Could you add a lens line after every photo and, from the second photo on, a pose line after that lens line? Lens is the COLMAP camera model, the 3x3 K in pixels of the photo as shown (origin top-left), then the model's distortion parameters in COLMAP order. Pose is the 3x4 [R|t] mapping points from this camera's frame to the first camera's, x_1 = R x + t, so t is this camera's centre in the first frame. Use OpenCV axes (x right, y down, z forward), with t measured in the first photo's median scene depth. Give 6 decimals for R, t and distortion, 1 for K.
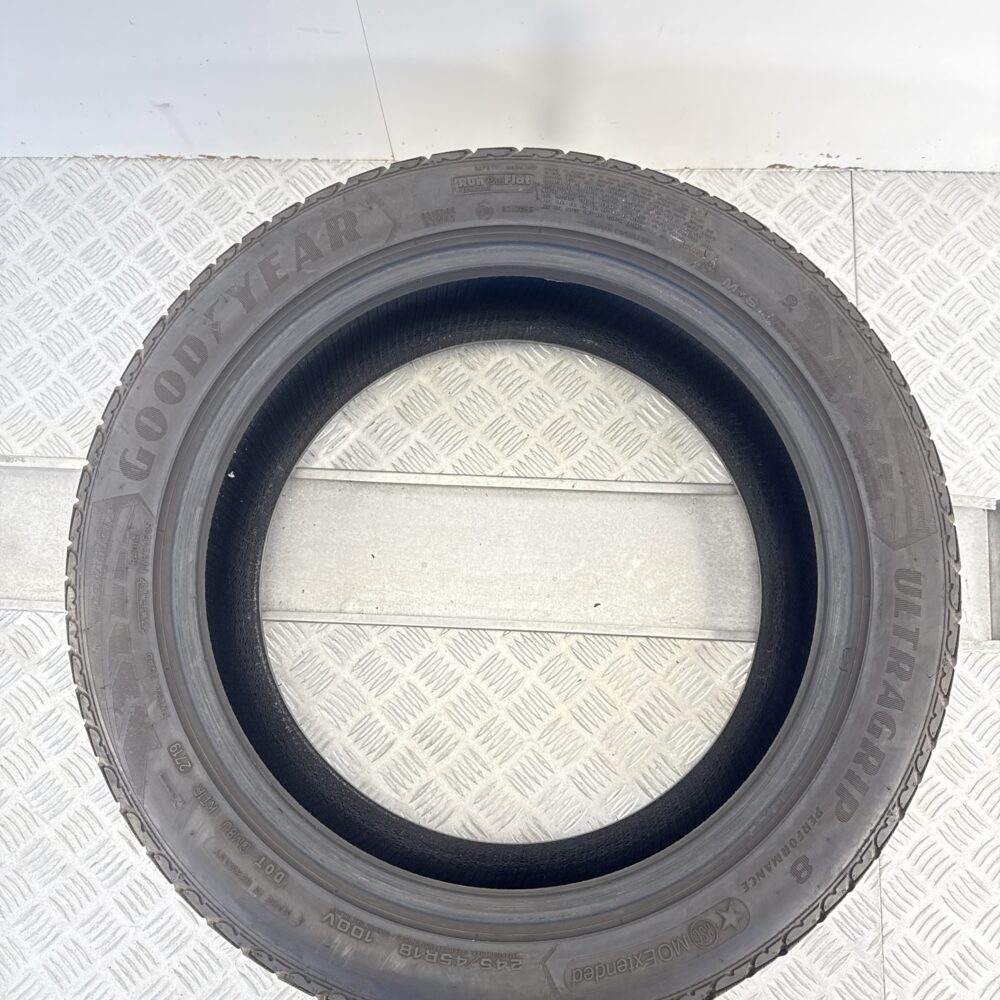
lens RADIAL K [[926.4, 0, 504.2], [0, 926.4, 511.4], [0, 0, 1]] dist [0.140696, -0.331276]
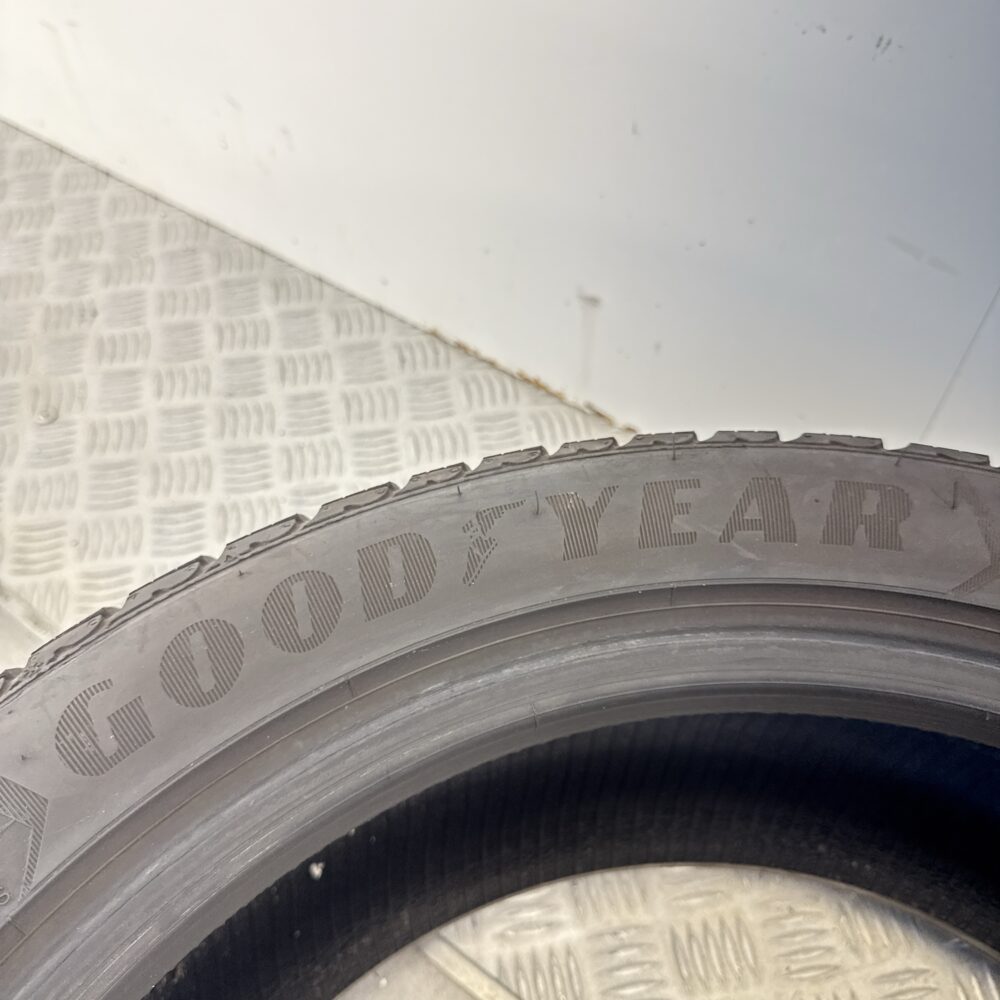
lens RADIAL K [[926.4, 0, 504.2], [0, 926.4, 511.4], [0, 0, 1]] dist [0.140696, -0.331276]
pose [[0.834333, 0.444058, -0.326652, -0.169103], [-0.545762, 0.748864, -0.375960, -0.059669], [0.077670, 0.491950, 0.867152, 0.623269]]
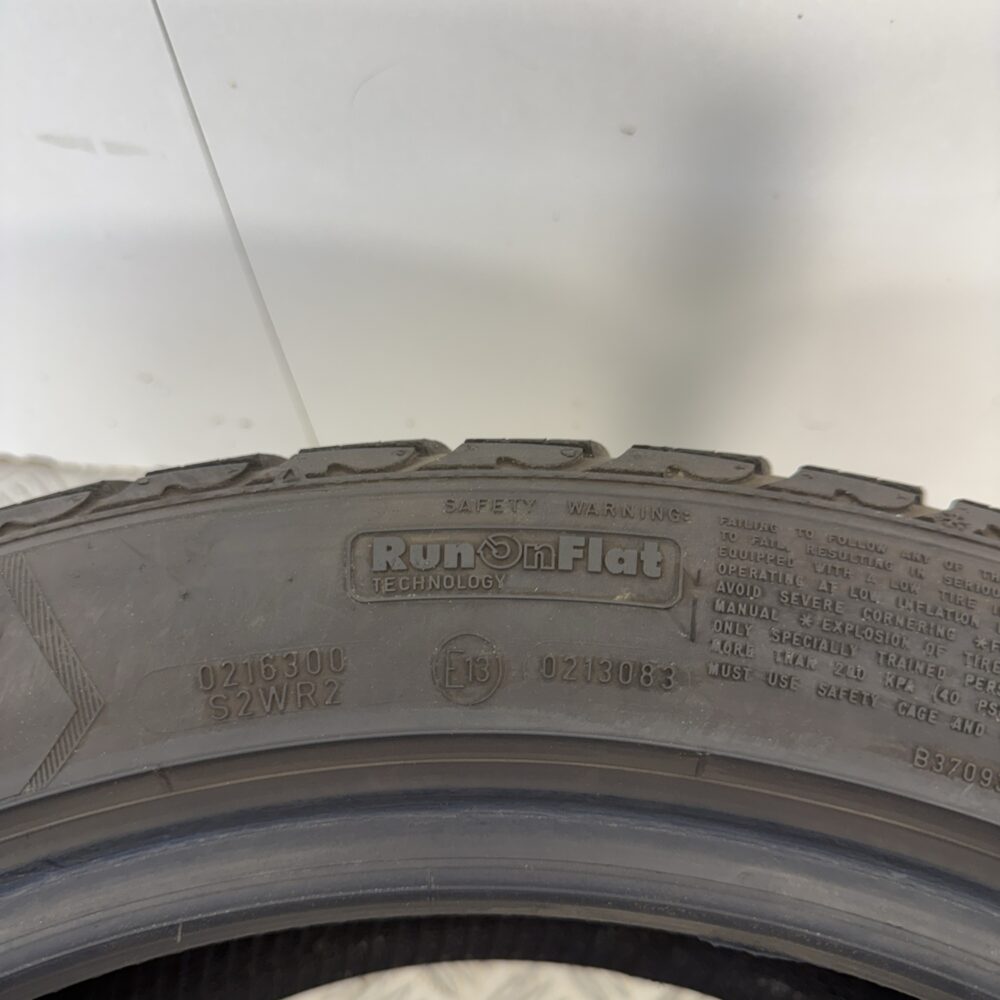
lens RADIAL K [[957.2, 0, 500.0], [0, 957.2, 500.0], [0, 0, 1]] dist [0.131534, -0.366796]
pose [[0.997370, 0.056442, -0.045471, -0.004280], [-0.068602, 0.937590, -0.340908, -0.278648], [0.023391, 0.343131, 0.938996, 0.754473]]
